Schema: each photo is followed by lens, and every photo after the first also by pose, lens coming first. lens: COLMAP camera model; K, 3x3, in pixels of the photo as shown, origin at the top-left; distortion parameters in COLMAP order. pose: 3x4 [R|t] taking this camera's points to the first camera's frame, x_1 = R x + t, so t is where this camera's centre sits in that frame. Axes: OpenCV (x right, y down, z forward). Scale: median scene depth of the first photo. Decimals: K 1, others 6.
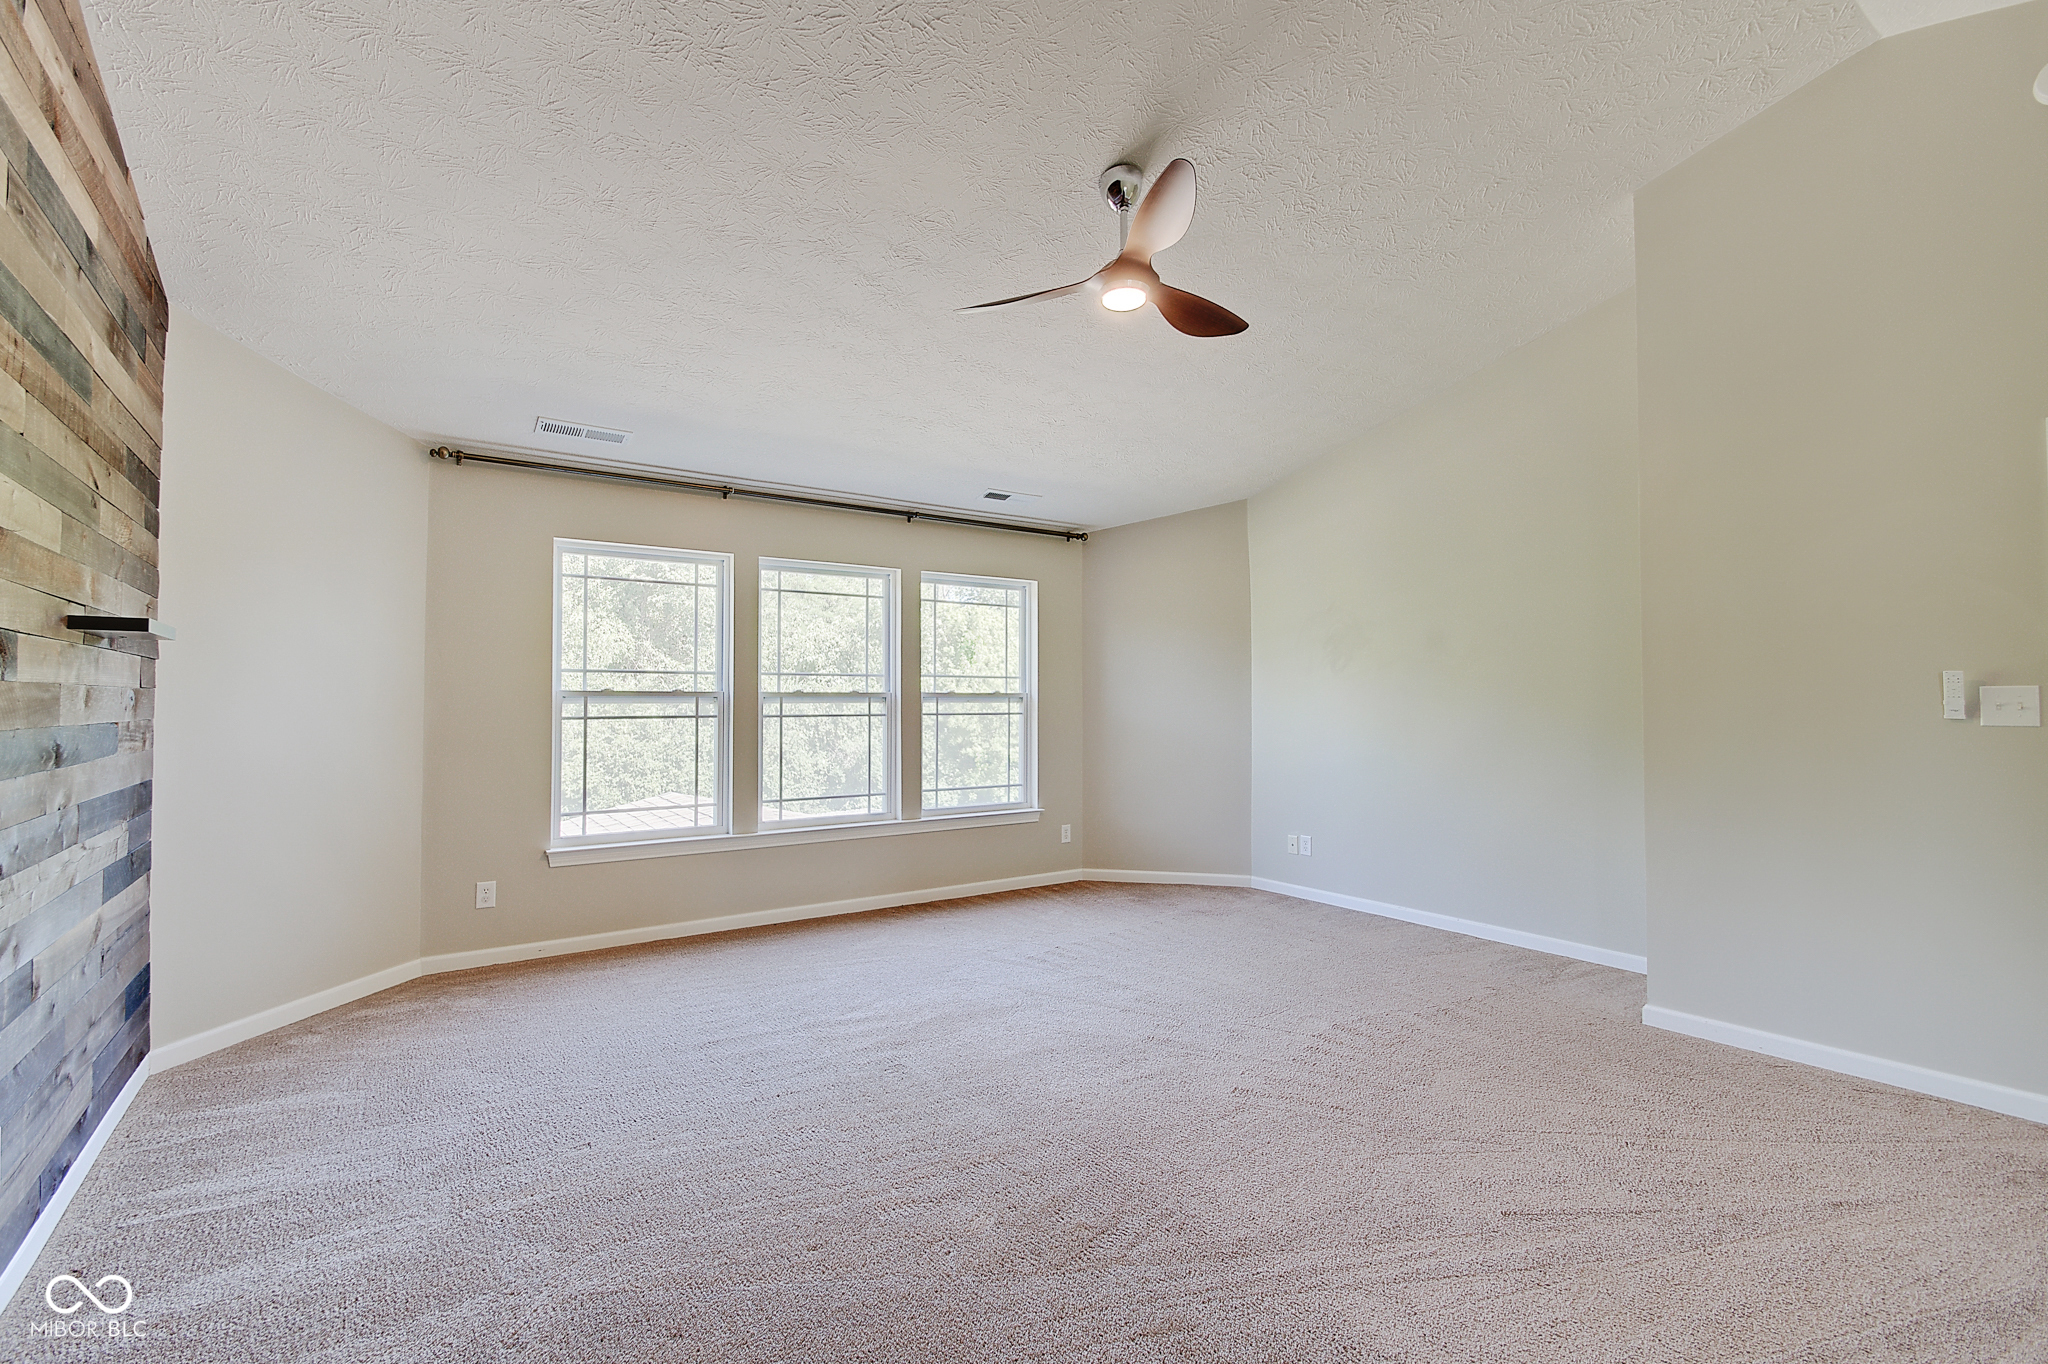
lens RADIAL K [[894.1, 0, 996.2], [0, 894.1, 680.7], [0, 0, 1]] dist [0.021980, -0.013238]
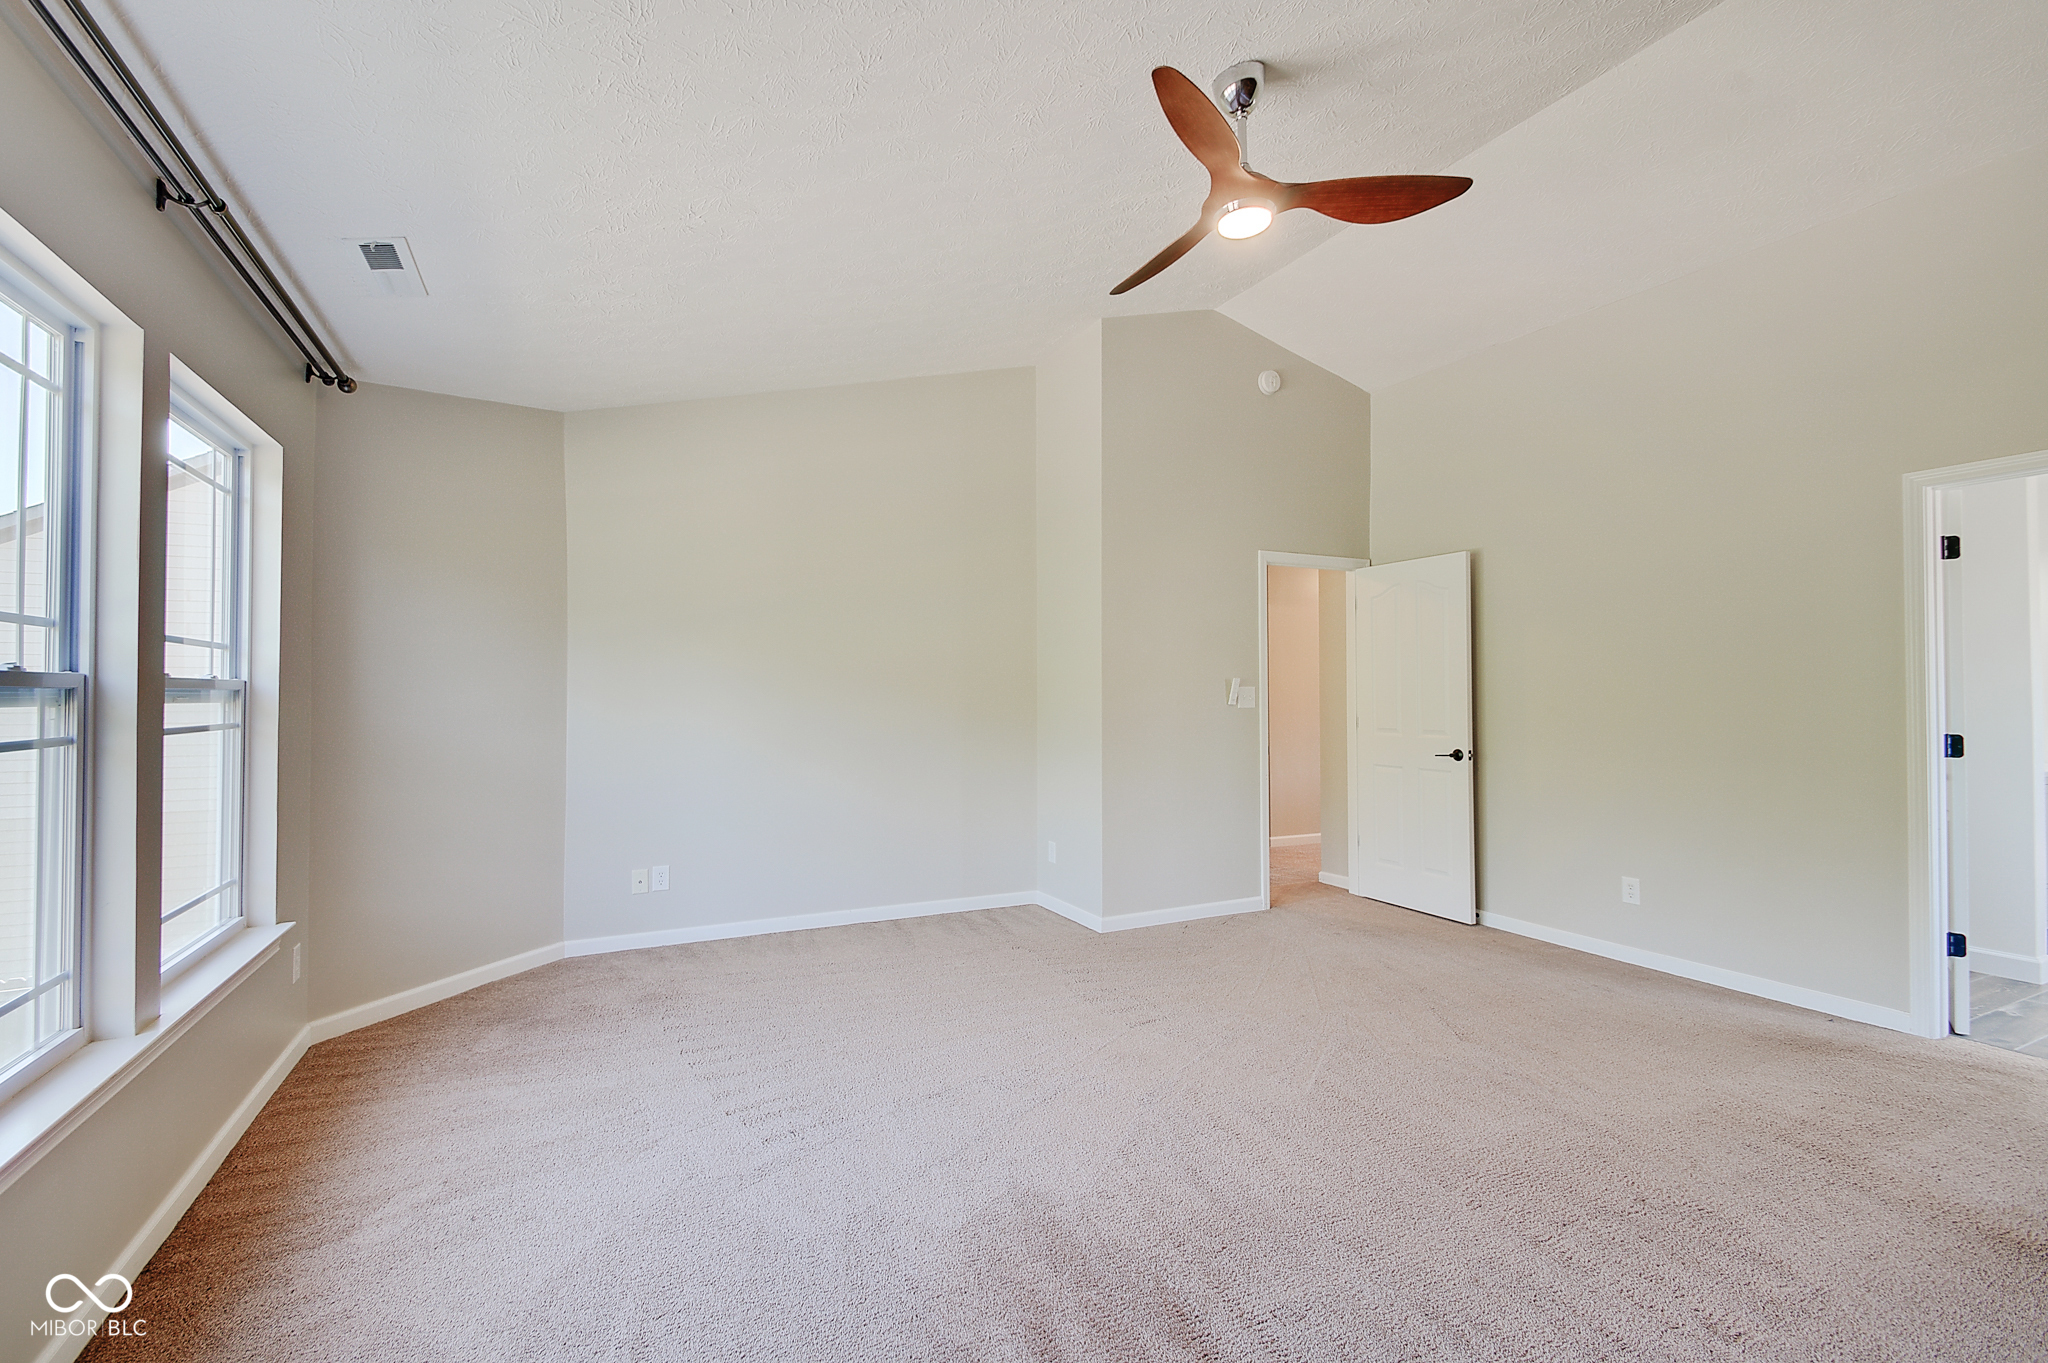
lens RADIAL K [[894.1, 0, 996.2], [0, 894.1, 680.2], [0, 0, 1]] dist [0.021980, -0.013238]
pose [[0.150368, 0.015711, 0.988505, -0.410023], [-0.021259, 0.999694, -0.012655, 0.012542], [-0.988401, -0.019112, 0.150656, 0.610889]]
